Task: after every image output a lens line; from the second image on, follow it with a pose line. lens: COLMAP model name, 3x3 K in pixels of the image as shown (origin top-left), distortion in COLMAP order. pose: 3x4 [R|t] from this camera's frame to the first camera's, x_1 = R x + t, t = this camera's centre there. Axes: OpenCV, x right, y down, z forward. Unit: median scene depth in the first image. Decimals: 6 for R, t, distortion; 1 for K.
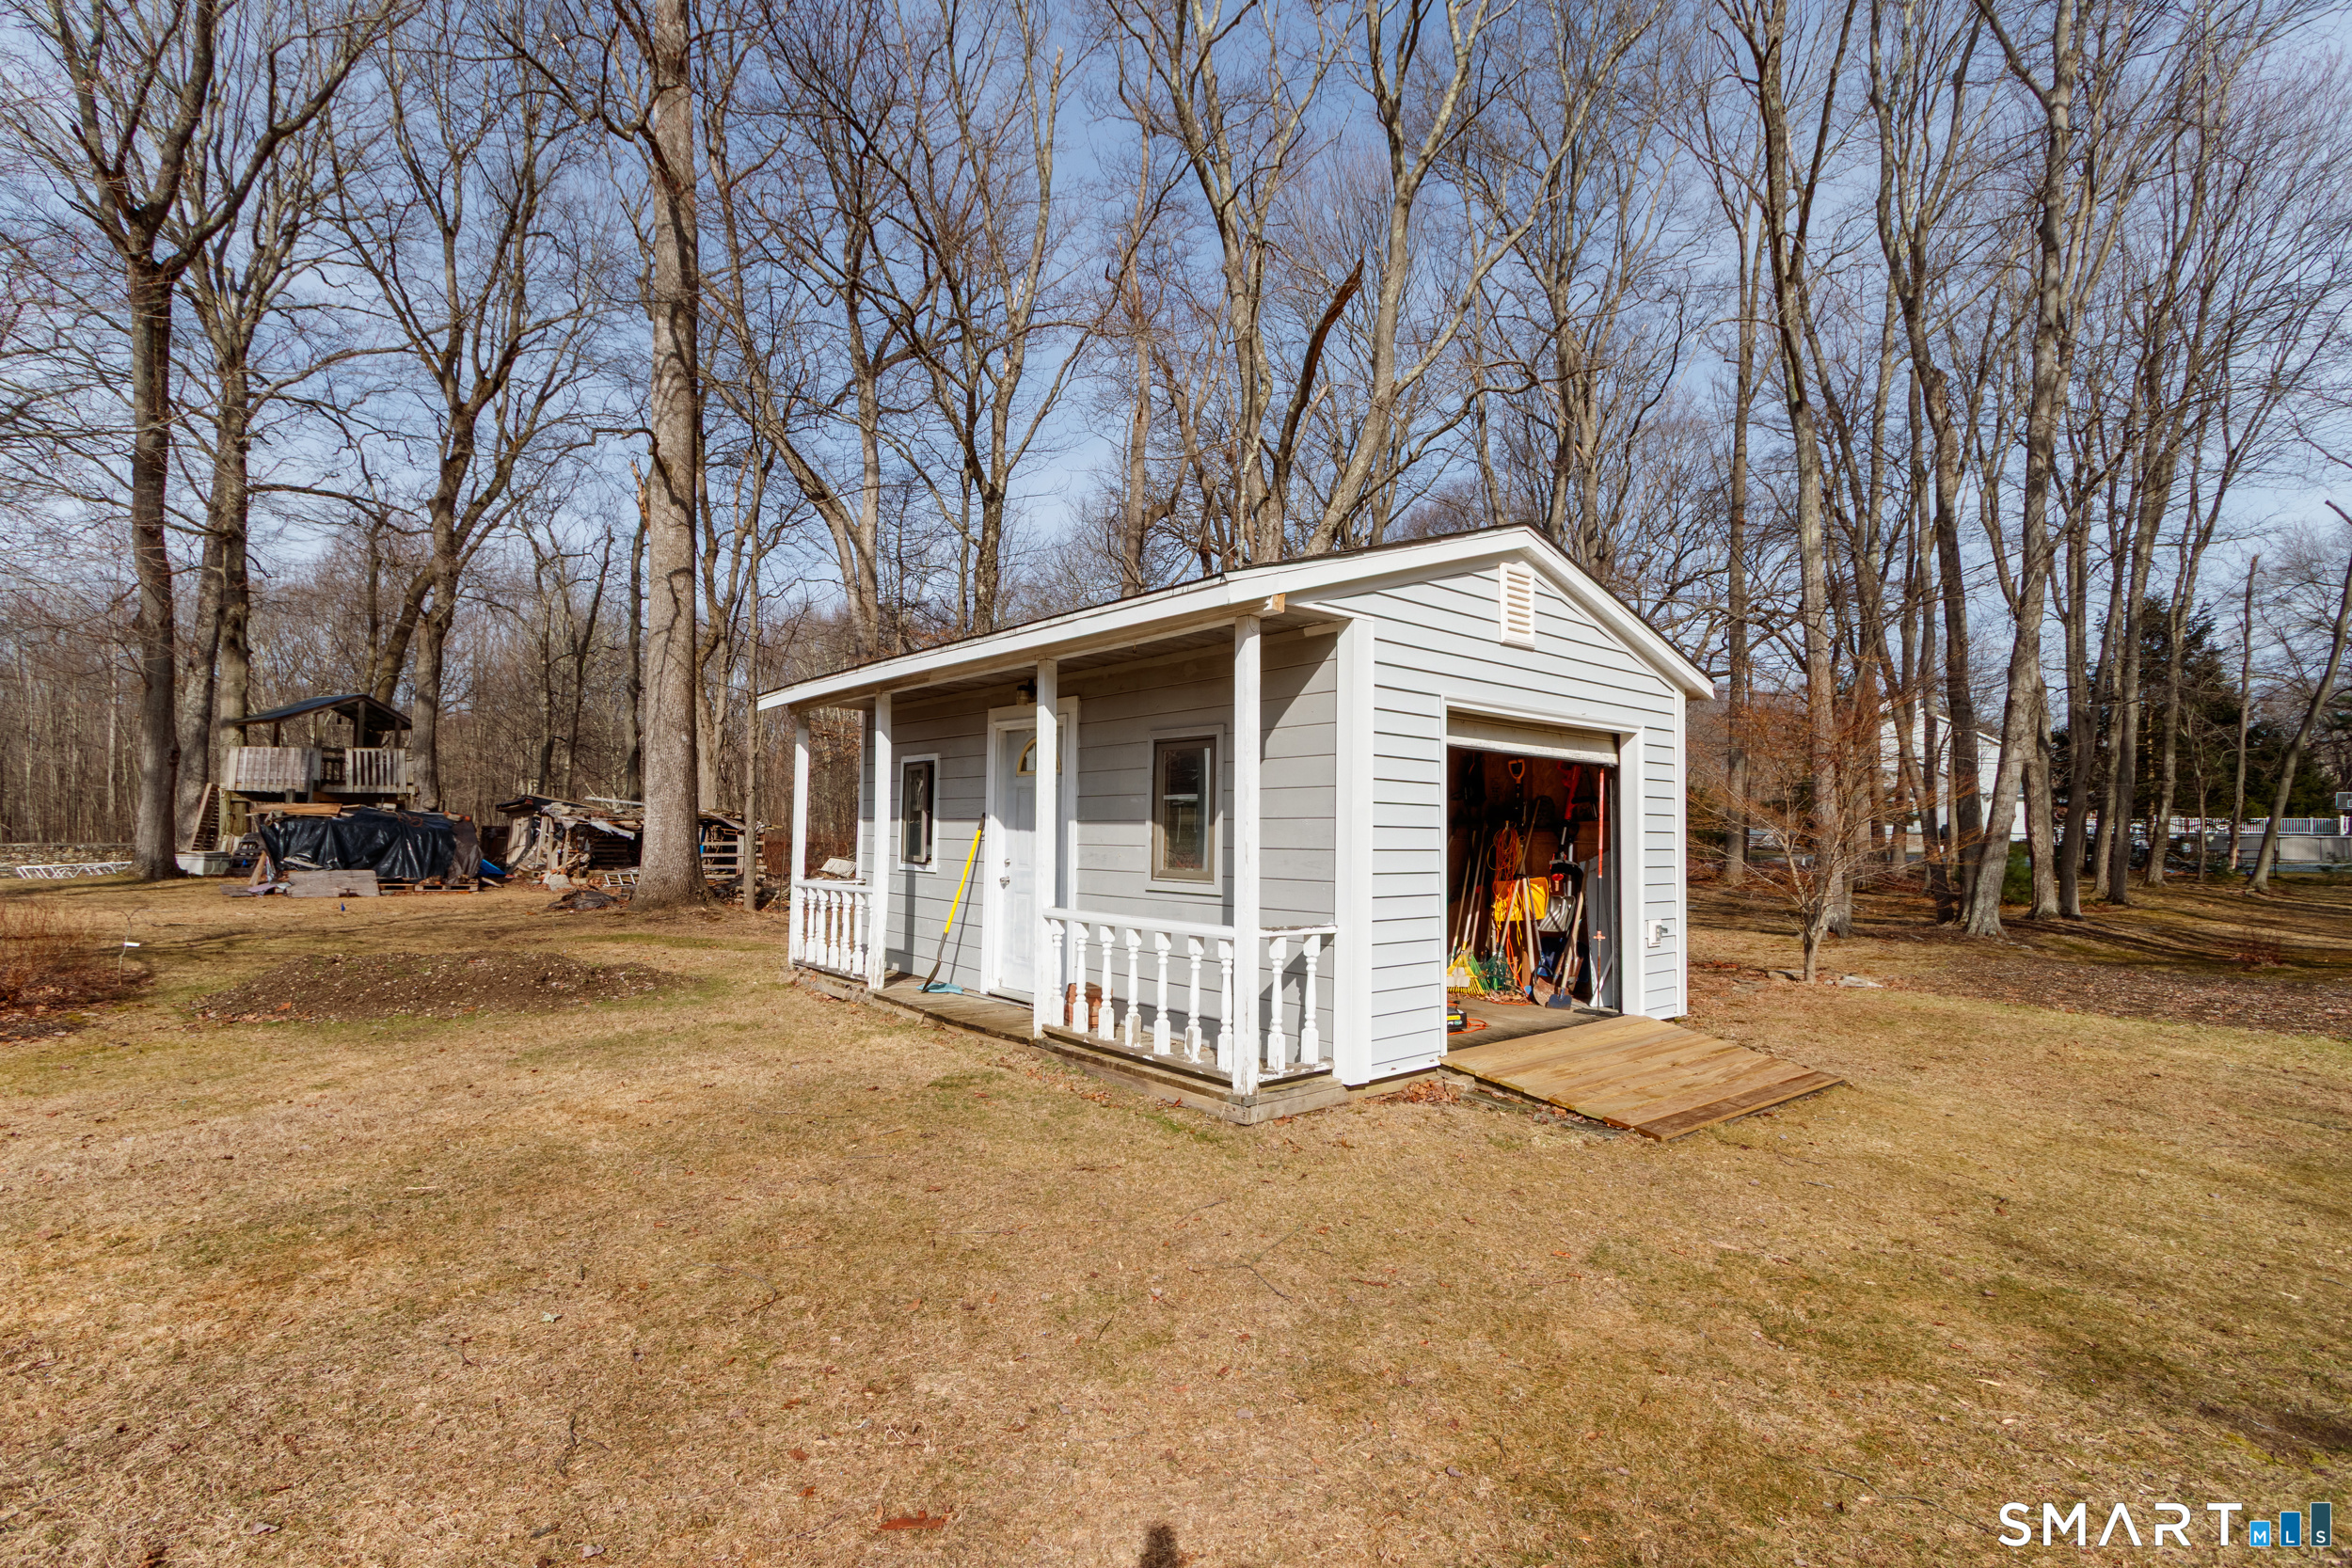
lens RADIAL K [[1088.8, 0, 1171.0], [0, 1088.8, 795.2], [0, 0, 1]] dist [0.009980, 0.000194]
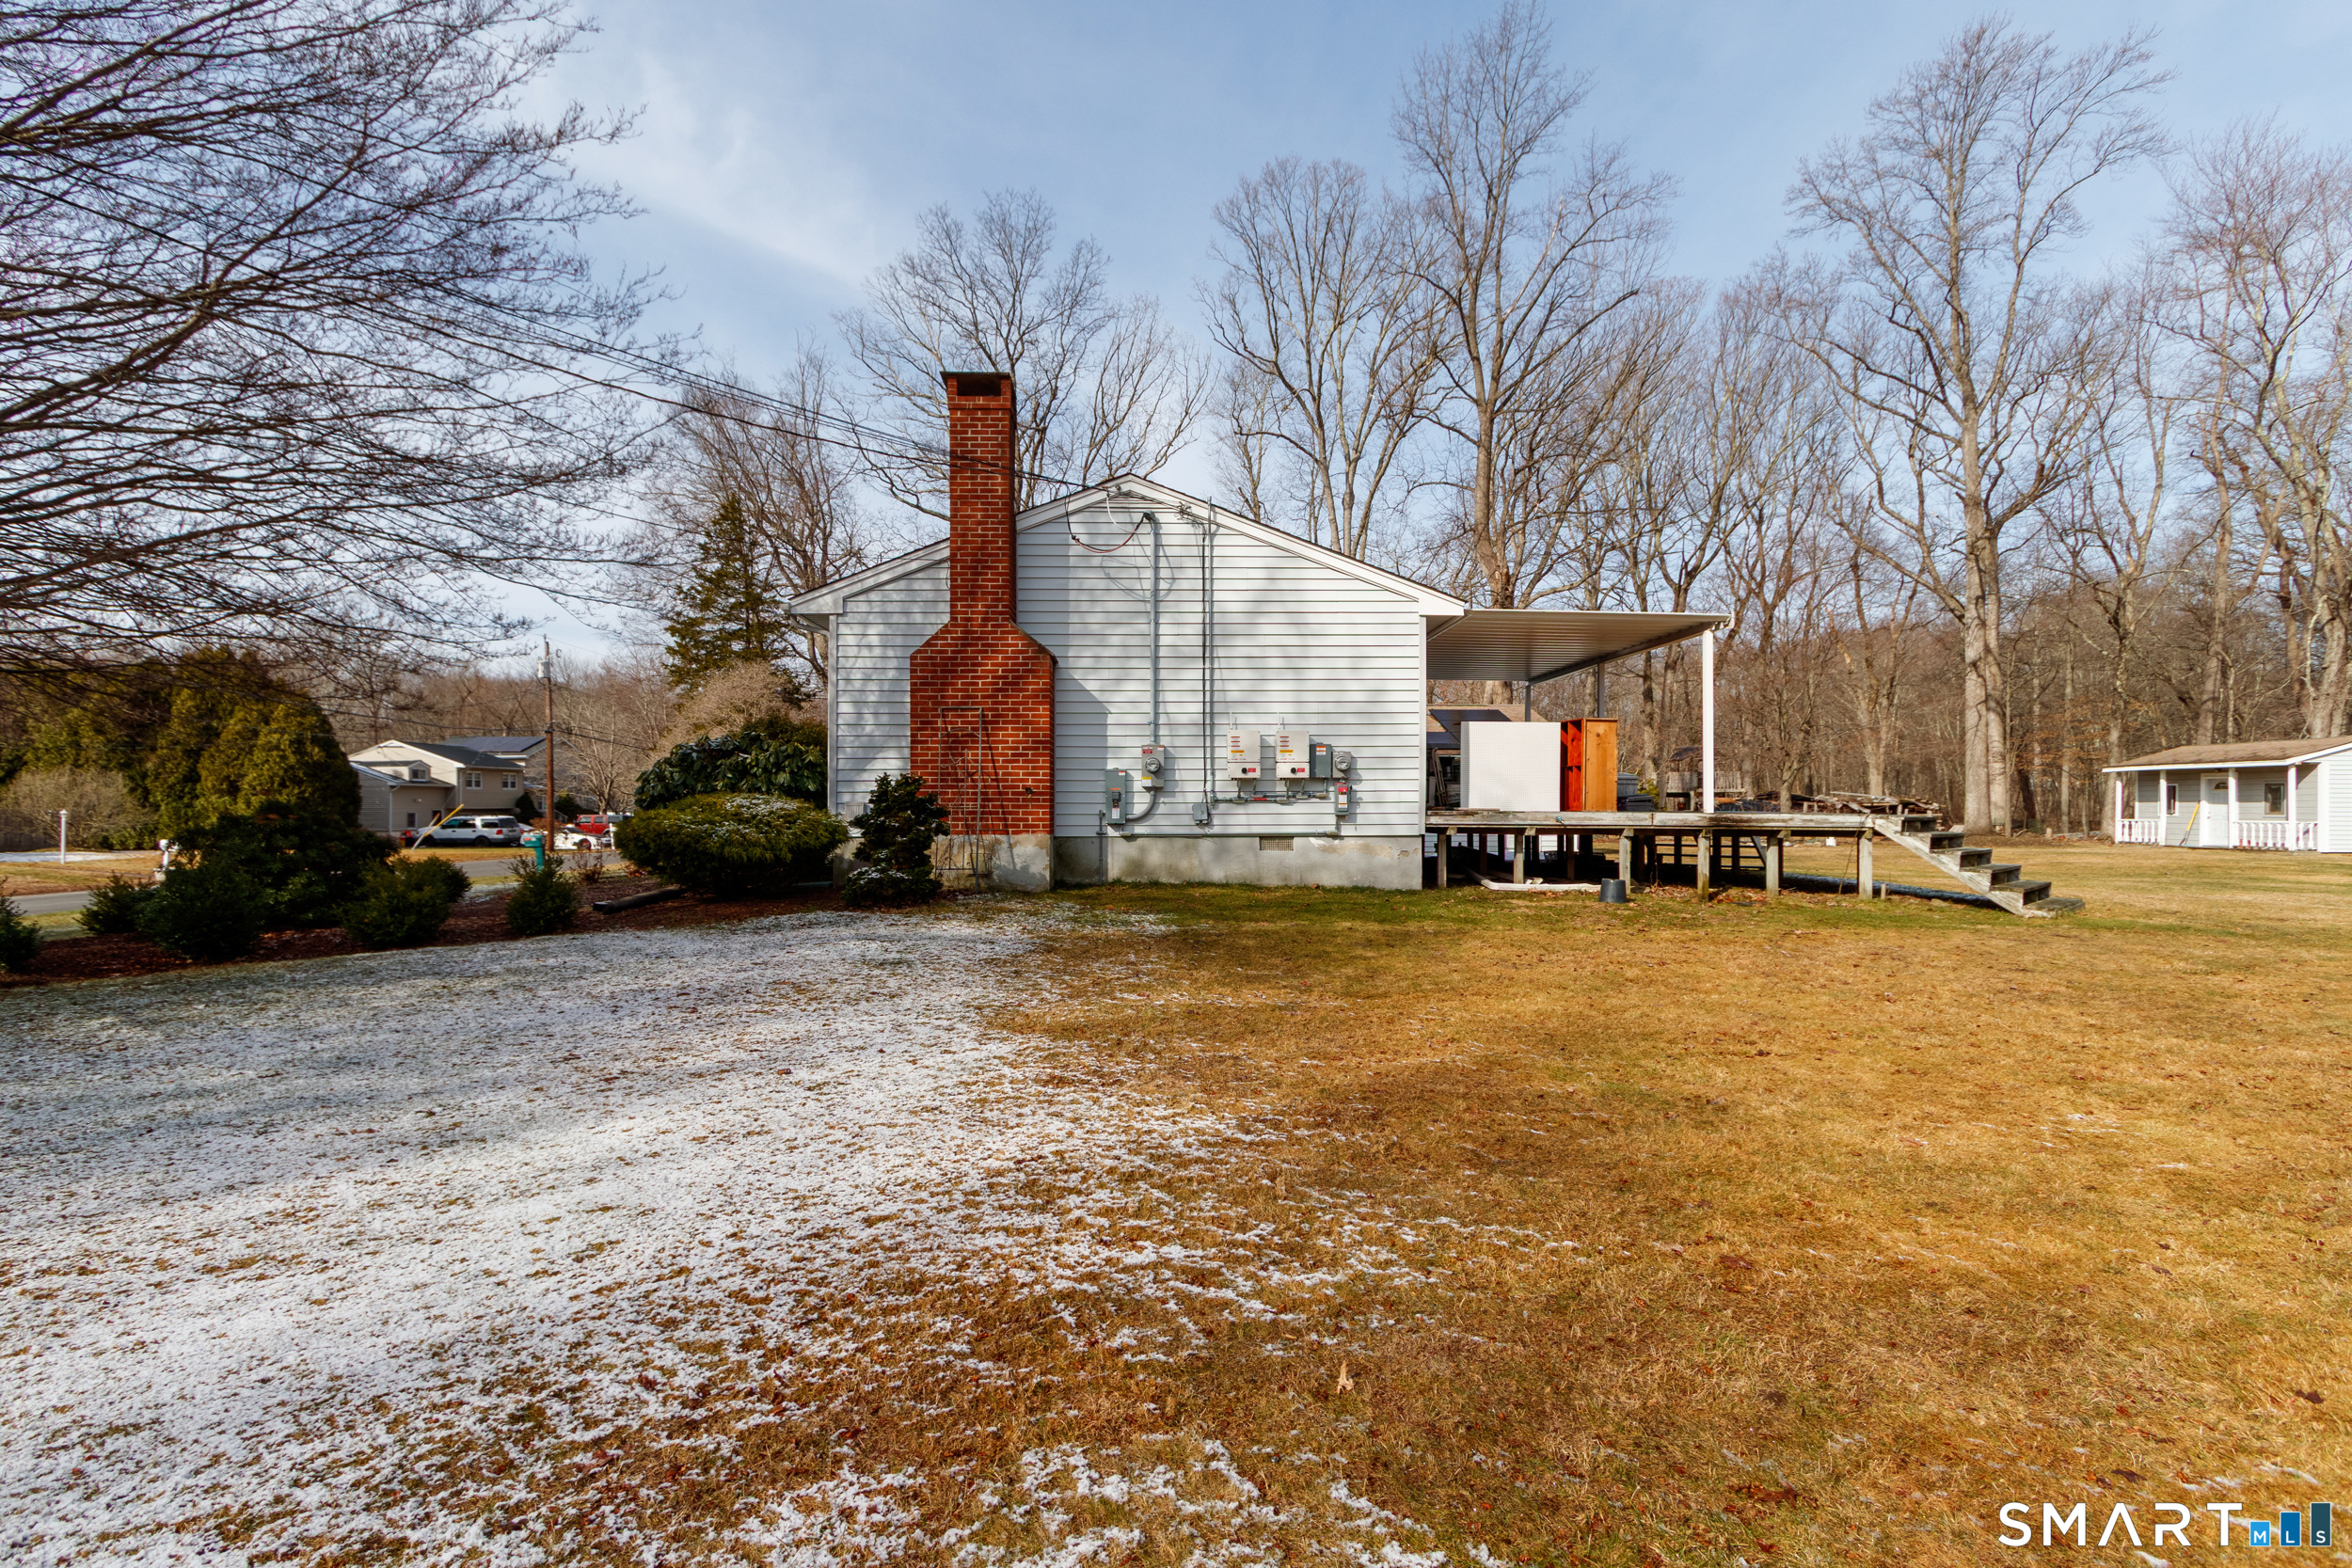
lens RADIAL K [[1088.8, 0, 1164.2], [0, 1088.8, 792.8], [0, 0, 1]] dist [0.009980, 0.000194]
pose [[0.720082, -0.012616, -0.693774, -0.044082], [0.024023, 0.999689, 0.006755, -0.049305], [0.693473, -0.021530, 0.720161, -1.739675]]
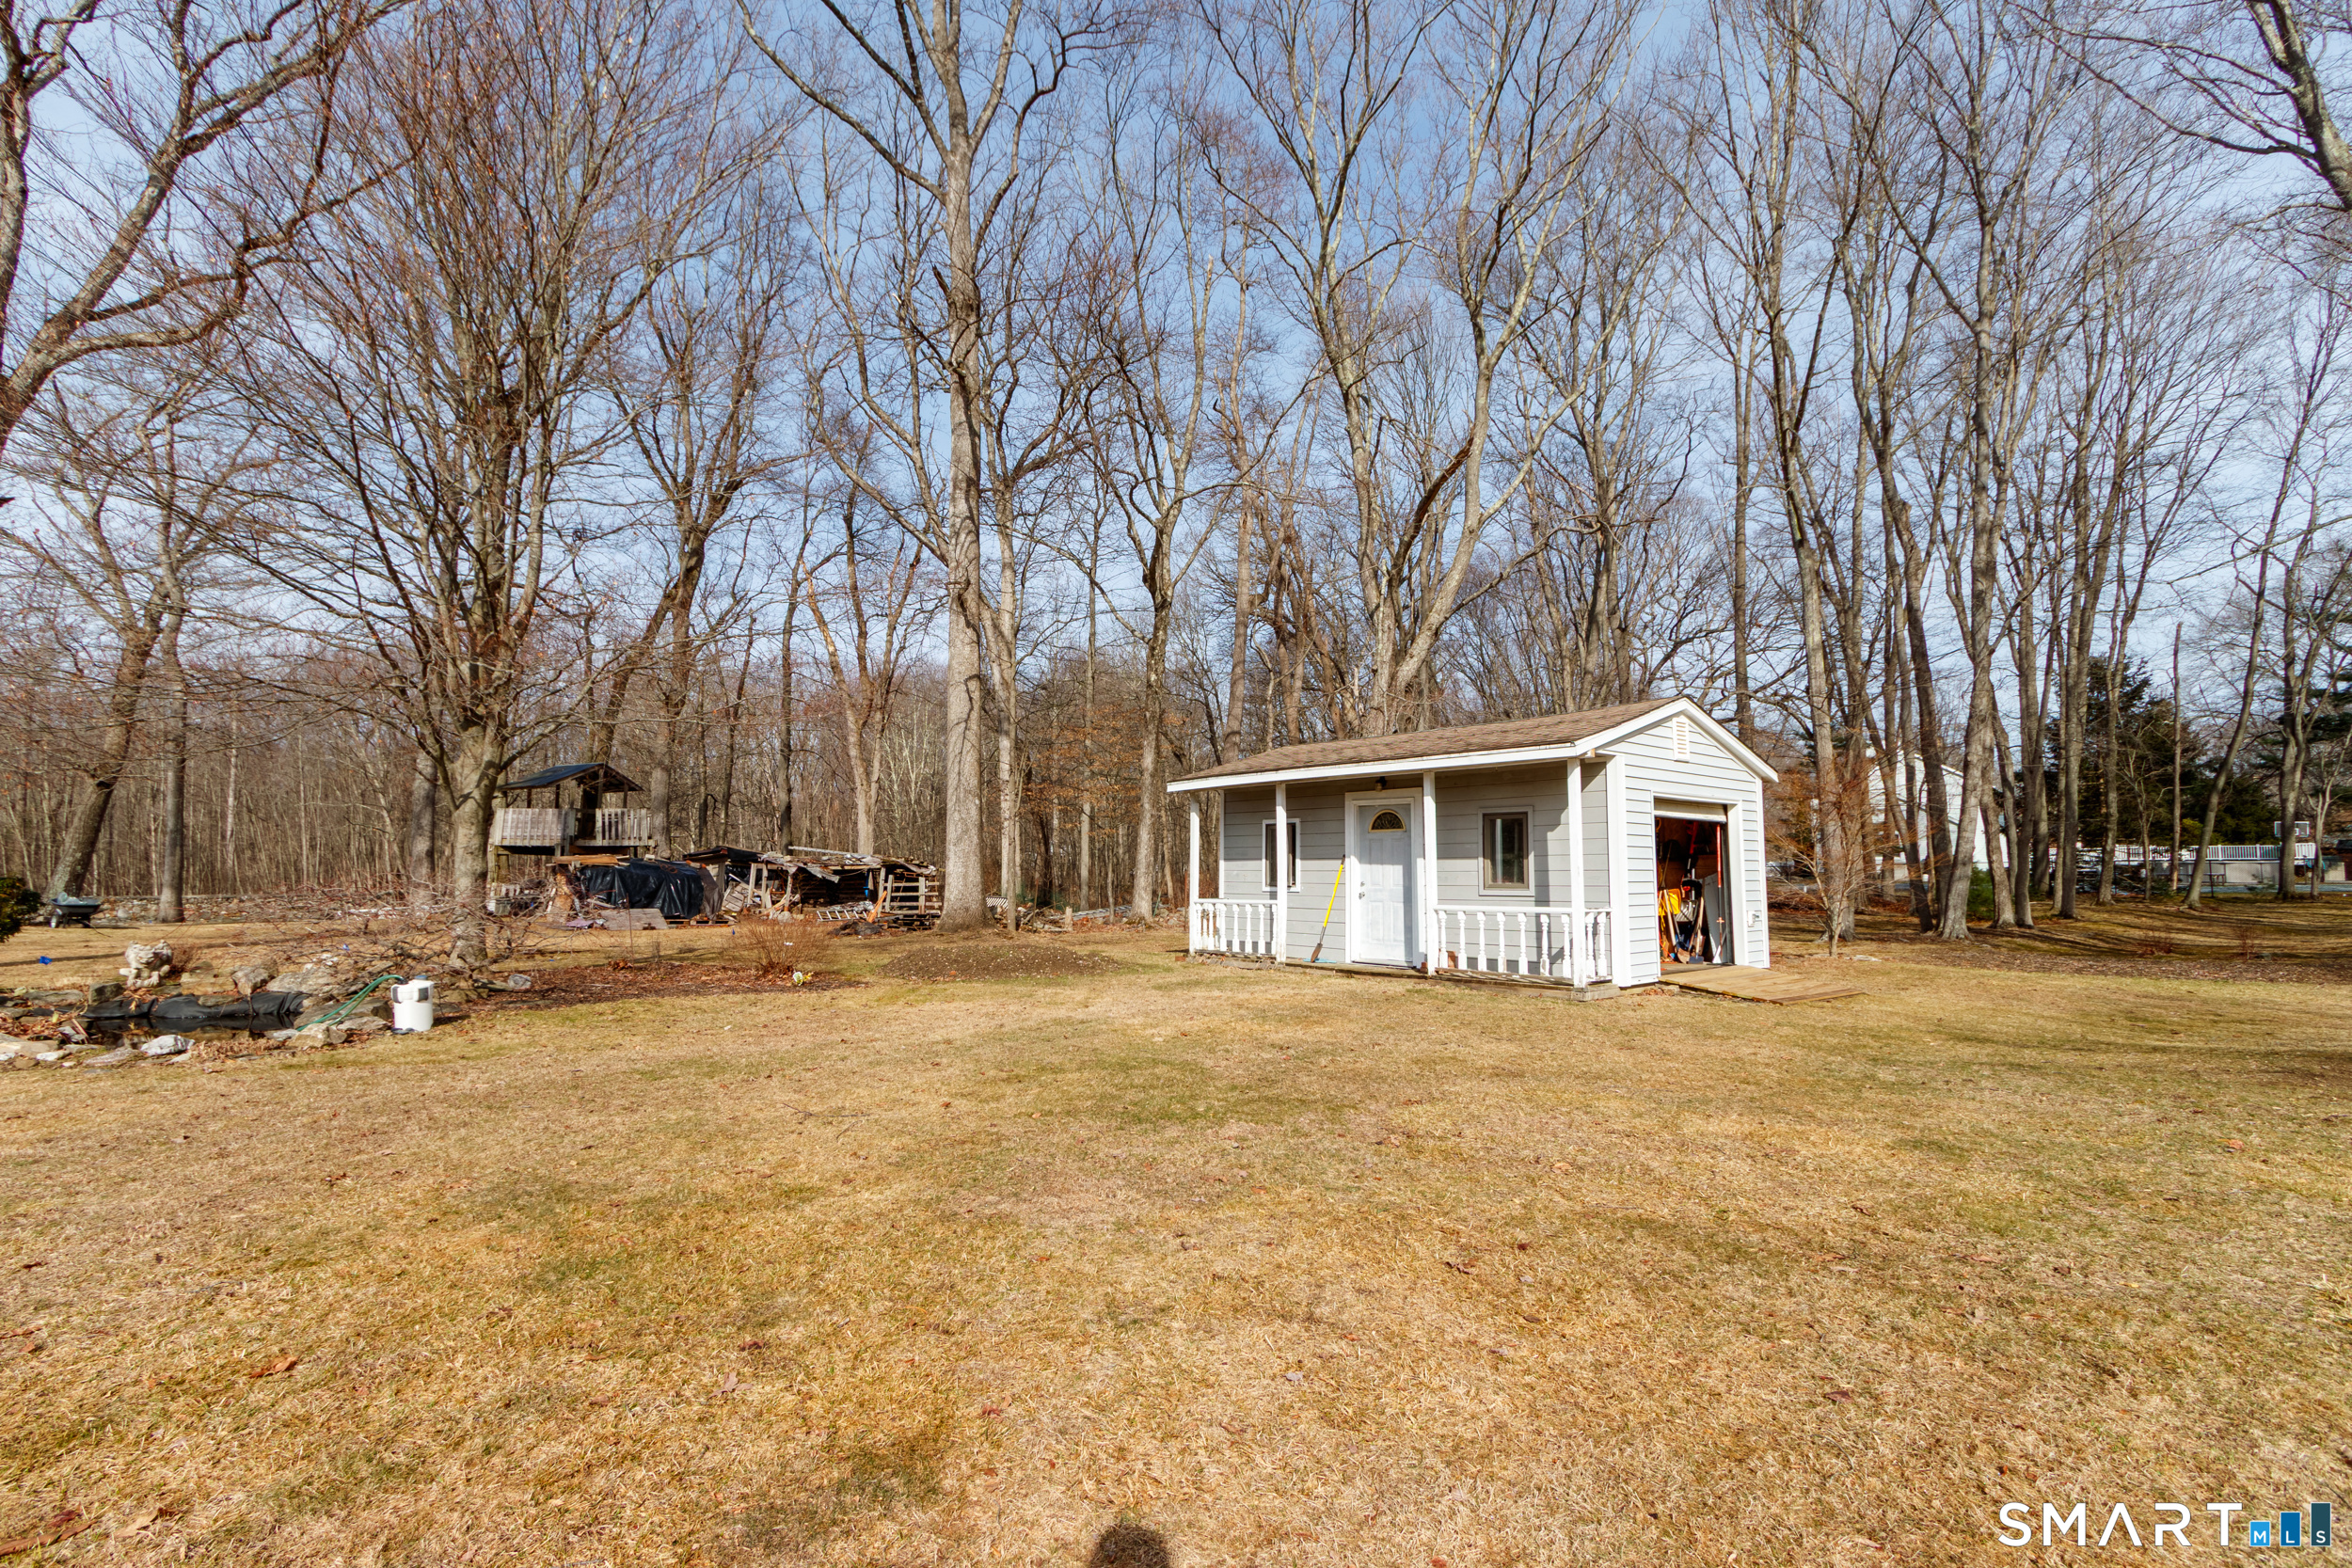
lens RADIAL K [[1088.8, 0, 1169.5], [0, 1088.8, 796.7], [0, 0, 1]] dist [0.009980, 0.000194]
pose [[0.999881, -0.012741, 0.008668, -0.179746], [0.013046, 0.999264, -0.036063, -0.006230], [-0.008202, 0.036172, 0.999312, -0.267370]]
